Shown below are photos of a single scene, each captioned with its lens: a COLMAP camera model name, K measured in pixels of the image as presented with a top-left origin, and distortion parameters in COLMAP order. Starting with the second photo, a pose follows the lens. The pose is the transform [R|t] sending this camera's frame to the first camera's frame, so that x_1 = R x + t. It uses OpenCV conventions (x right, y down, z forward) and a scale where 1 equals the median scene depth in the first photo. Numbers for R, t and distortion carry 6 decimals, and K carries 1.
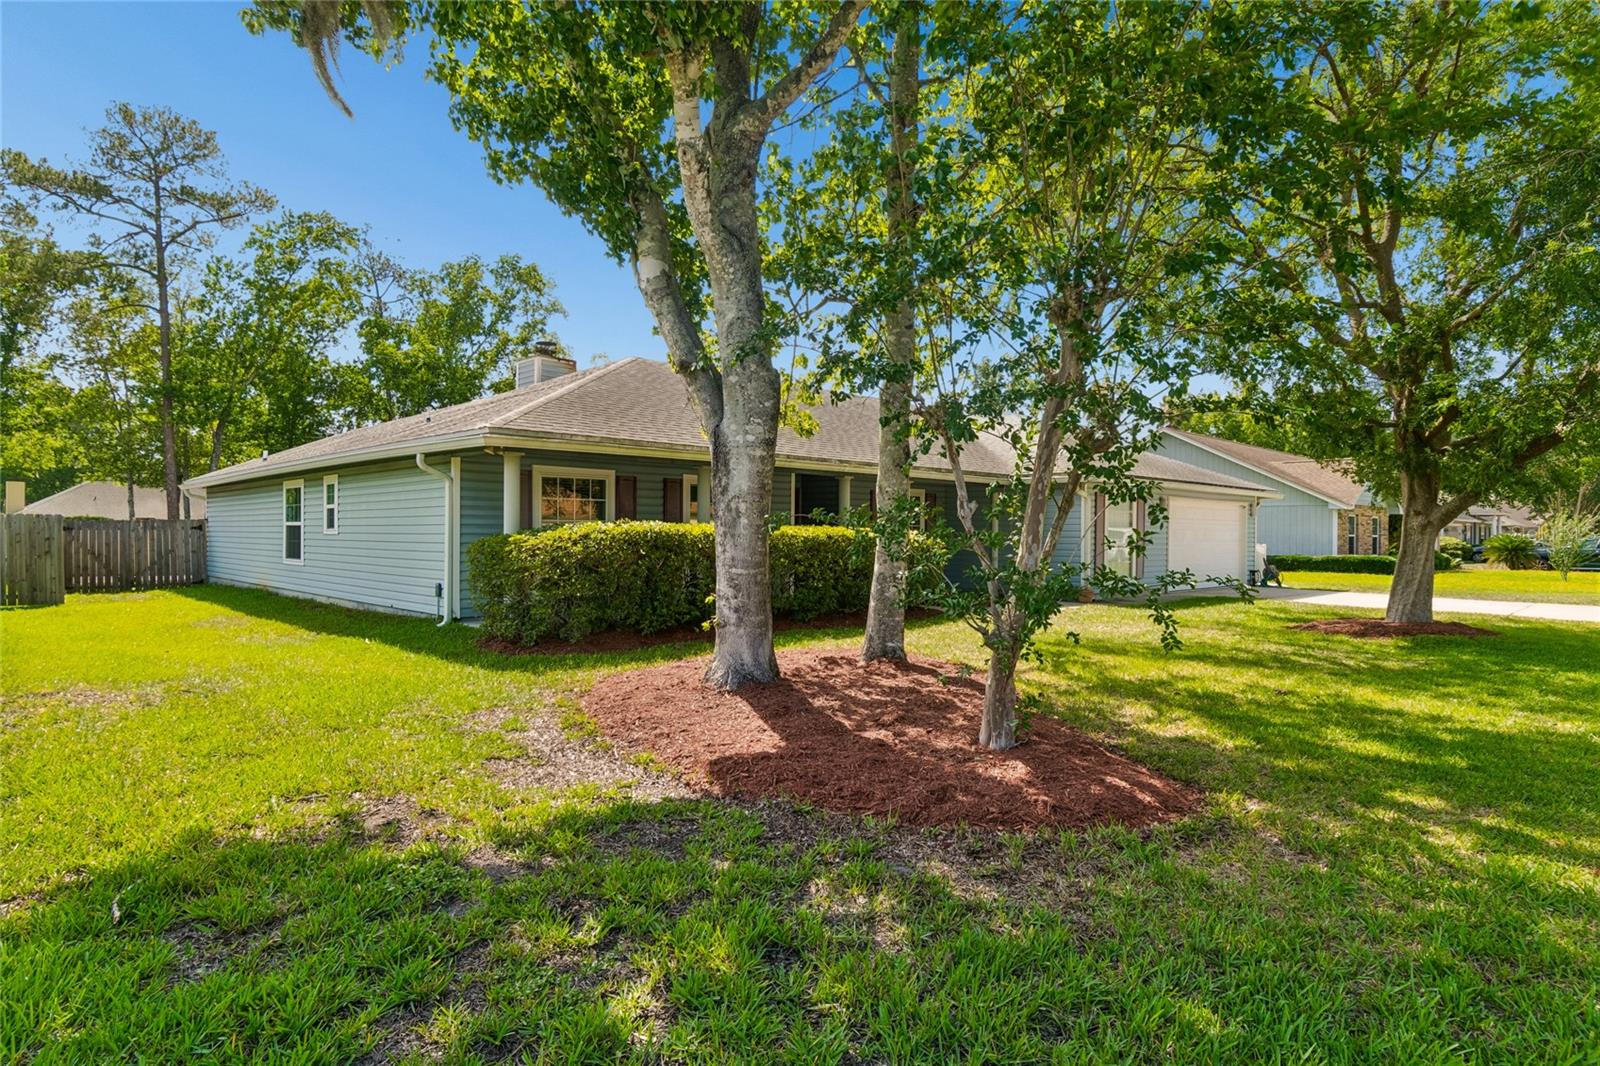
lens RADIAL K [[898.0, 0, 800.0], [0, 898.0, 533.0], [0, 0, 1]] dist [-0.000562, -0.000348]
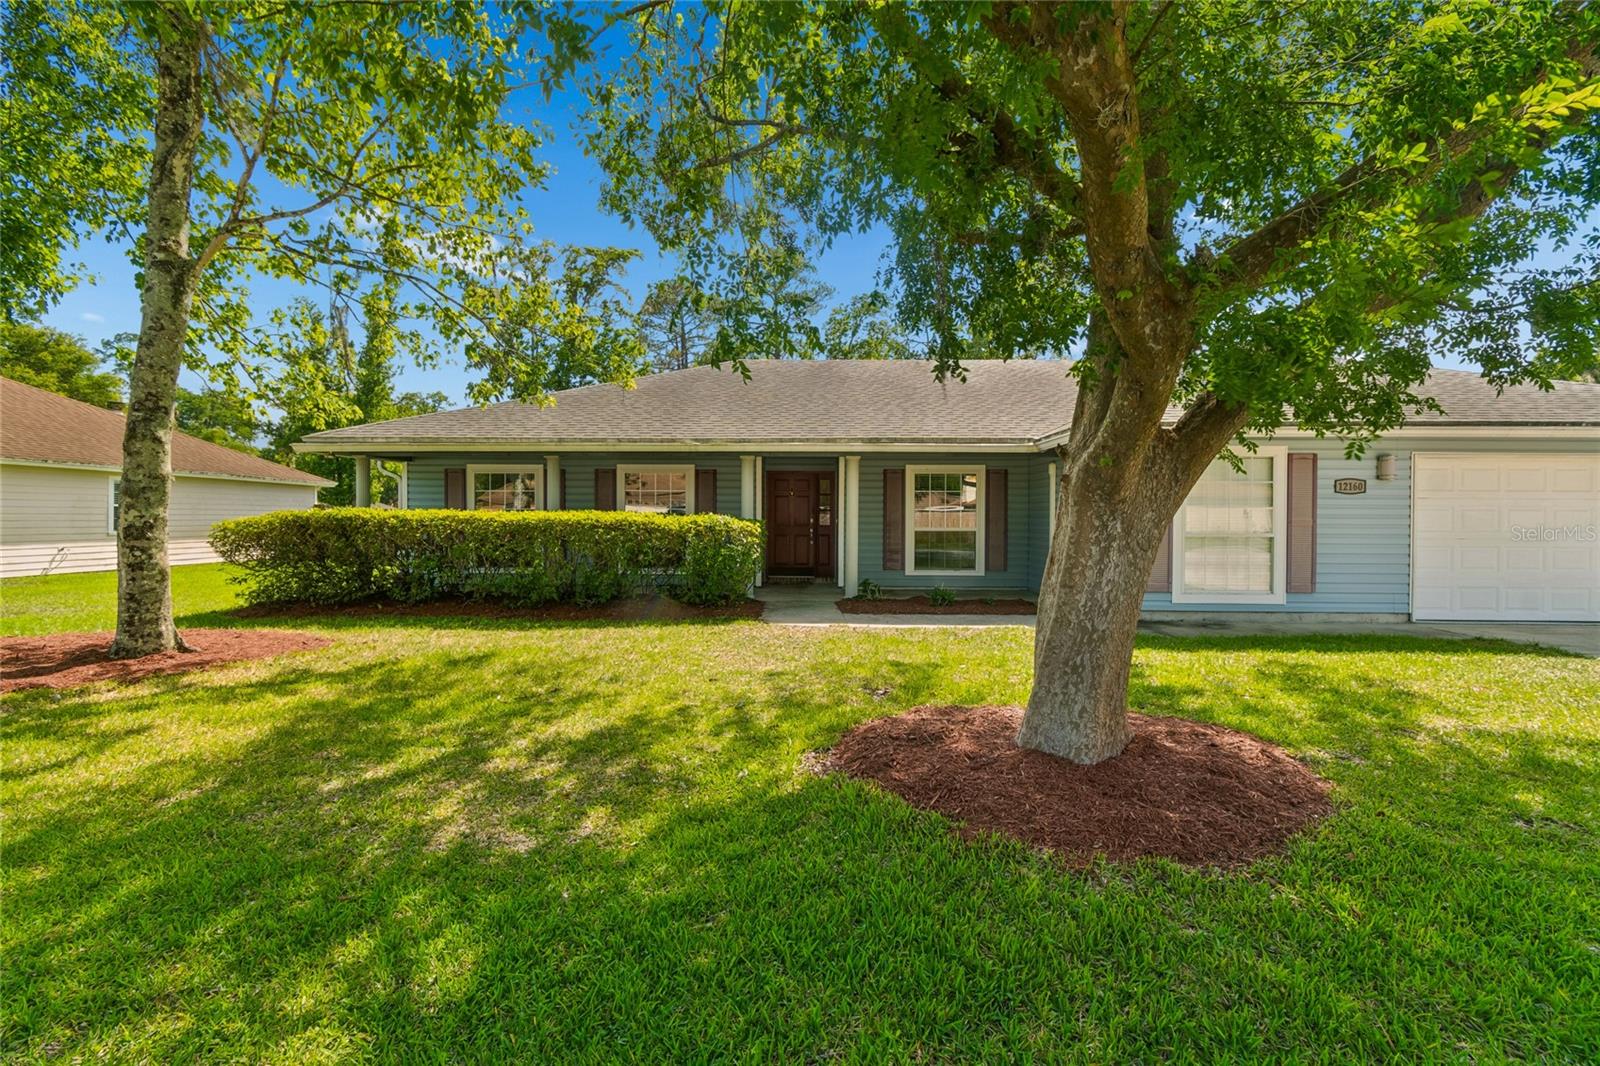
lens RADIAL K [[710.0, 0, 779.2], [0, 710.0, 526.7], [0, 0, 1]] dist [0.000912, 0.000148]
pose [[0.699271, 0.001649, -0.714854, 0.593775], [0.000232, 0.999997, 0.002533, 0.006505], [0.714856, -0.001937, 0.699269, 0.527125]]
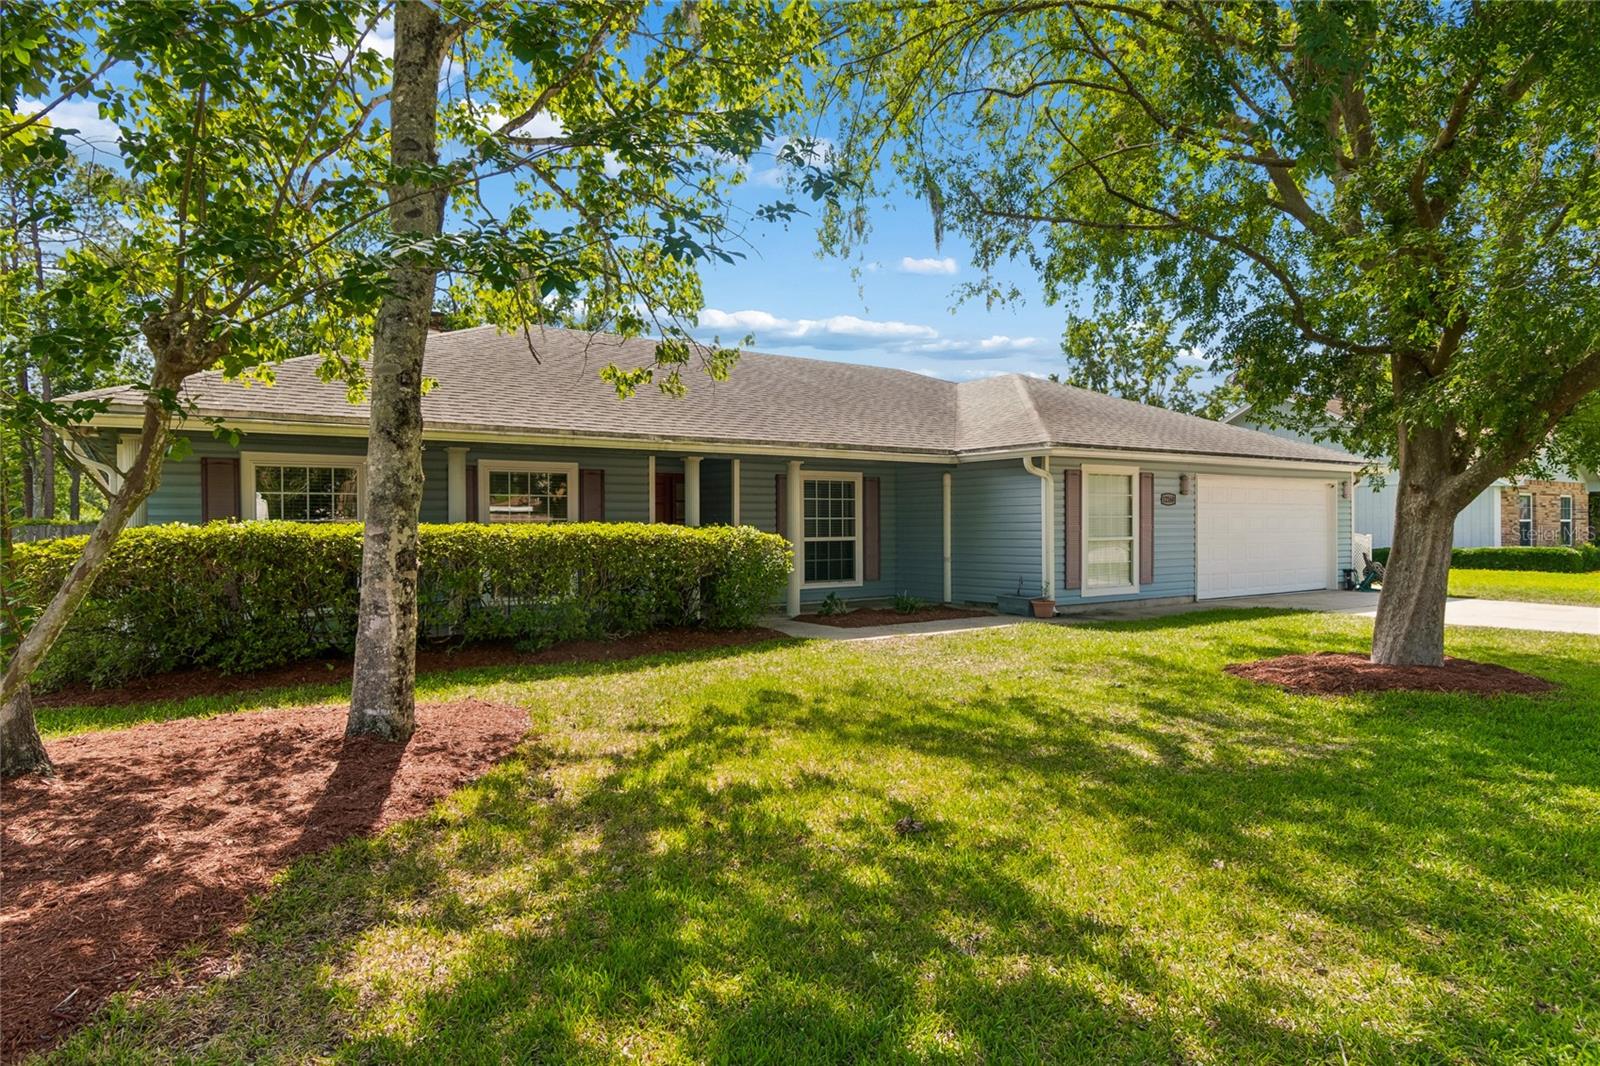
lens RADIAL K [[956.5, 0, 763.8], [0, 956.5, 526.6], [0, 0, 1]] dist [-0.001041, 0.000101]
pose [[0.985614, -0.017953, -0.168059, 0.242041], [0.017290, 0.999836, -0.005405, 0.001882], [0.168128, 0.002422, 0.985762, 0.191574]]
